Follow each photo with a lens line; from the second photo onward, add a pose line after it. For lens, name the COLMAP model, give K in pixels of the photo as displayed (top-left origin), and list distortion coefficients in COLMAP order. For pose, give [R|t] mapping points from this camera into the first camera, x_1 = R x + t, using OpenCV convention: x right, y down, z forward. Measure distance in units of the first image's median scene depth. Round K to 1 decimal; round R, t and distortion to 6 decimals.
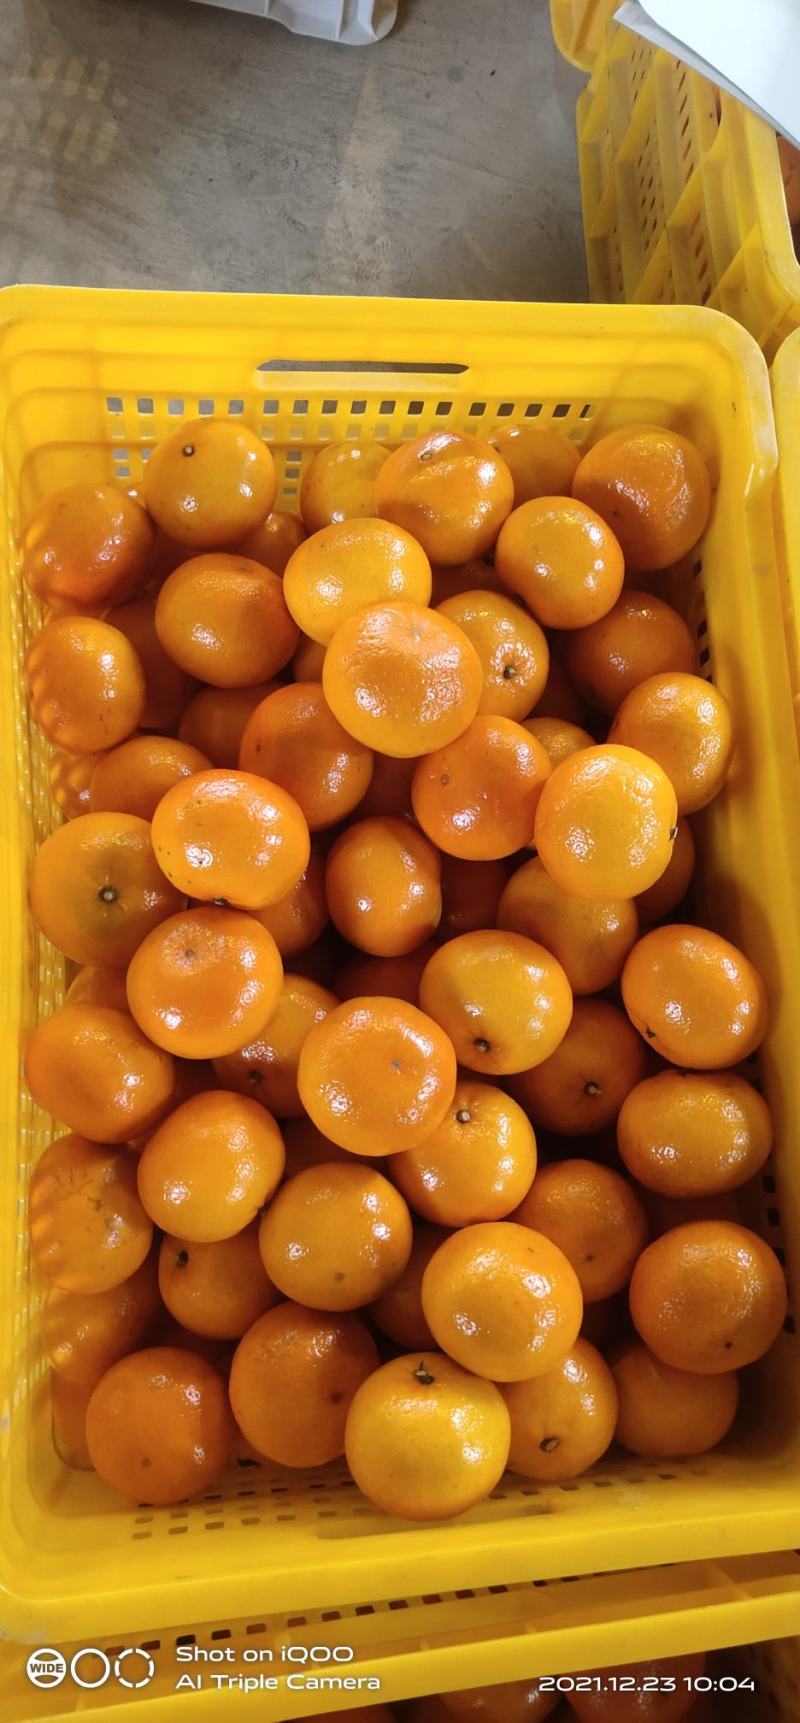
lens RADIAL K [[1308.7, 0, 491.8], [0, 1308.7, 861.5], [0, 0, 1]] dist [-0.005957, 0.046469]
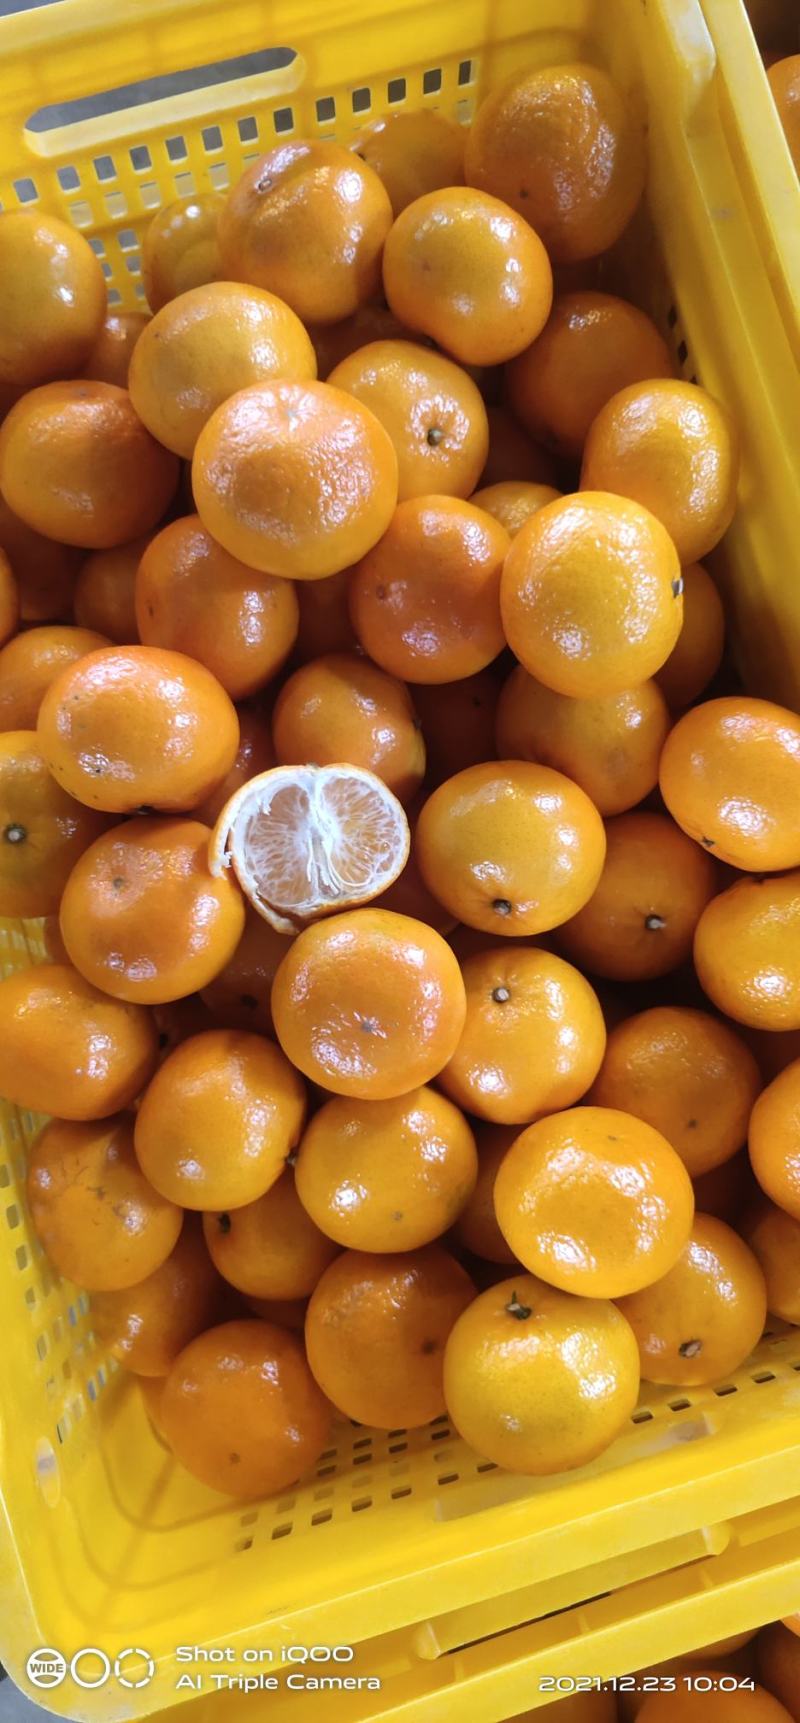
lens RADIAL K [[1308.7, 0, 491.8], [0, 1308.7, 861.5], [0, 0, 1]] dist [-0.005957, 0.046469]
pose [[0.968179, -0.228164, -0.102818, 0.073144], [0.240482, 0.961928, 0.129858, 0.007256], [0.069274, -0.150452, 0.986187, 0.200666]]
